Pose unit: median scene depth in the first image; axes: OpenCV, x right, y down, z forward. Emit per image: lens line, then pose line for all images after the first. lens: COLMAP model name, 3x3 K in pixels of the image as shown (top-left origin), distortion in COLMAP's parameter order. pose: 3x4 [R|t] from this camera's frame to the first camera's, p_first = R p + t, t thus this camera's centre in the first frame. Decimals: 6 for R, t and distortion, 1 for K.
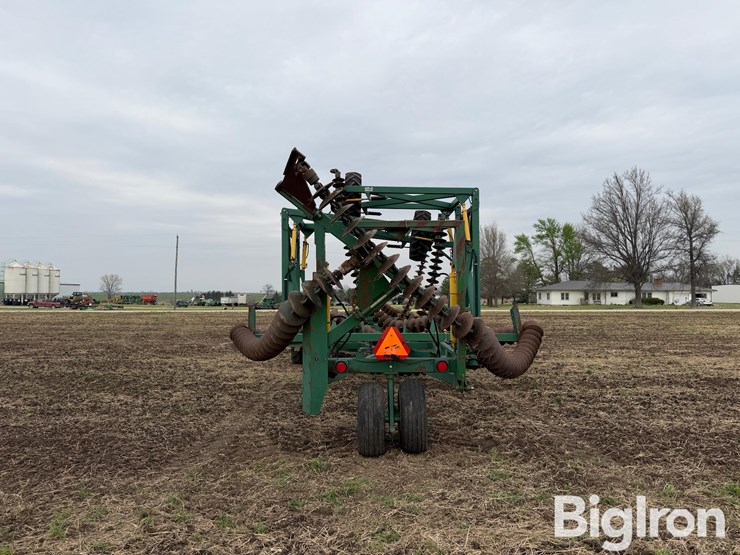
lens RADIAL K [[536.2, 0, 346.3], [0, 536.2, 283.3], [0, 0, 1]] dist [0.011002, -0.018978]
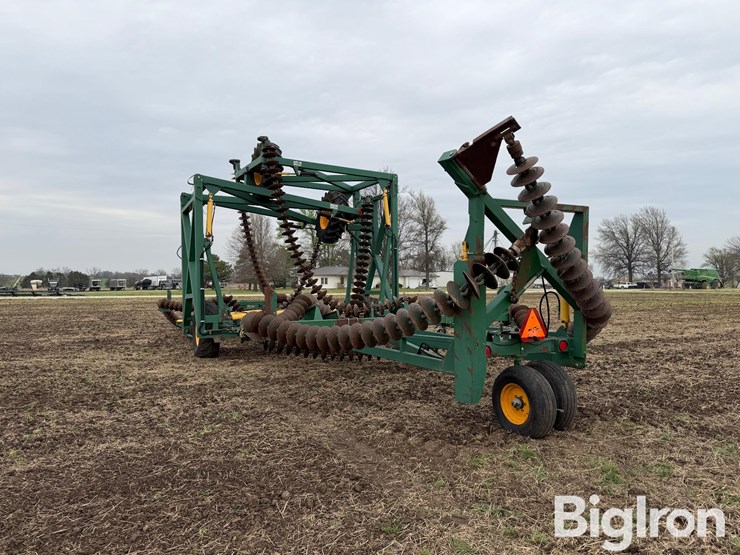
lens RADIAL K [[536.2, 0, 367.8], [0, 536.2, 278.9], [0, 0, 1]] dist [0.011002, -0.018978]
pose [[0.866972, 0.005423, 0.498327, -0.055963], [-0.015935, 0.999731, 0.016843, 0.001093], [-0.498101, -0.022543, 0.866826, 0.023043]]
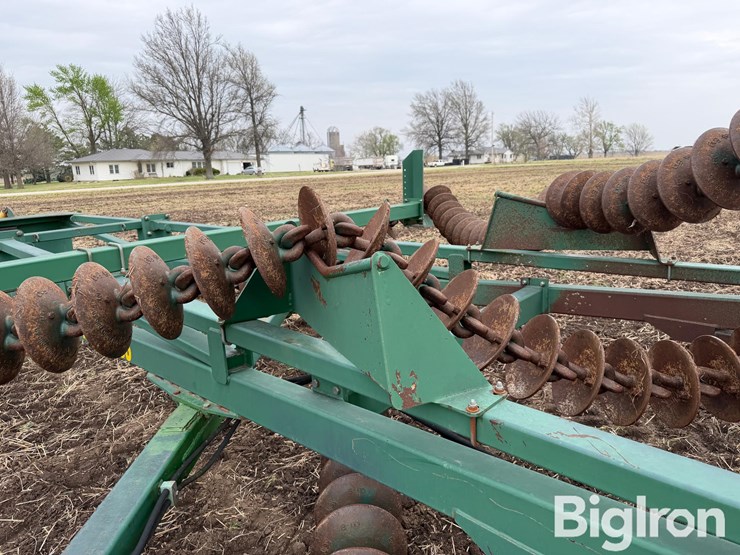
lens RADIAL K [[515.5, 0, 369.7], [0, 515.5, 293.0], [0, 0, 1]] dist [0.009478, -0.019868]
pose [[0.592523, -0.215491, 0.776196, -0.009021], [0.013152, 0.966015, 0.258150, 0.009455], [-0.805446, -0.142751, 0.575221, 0.222729]]
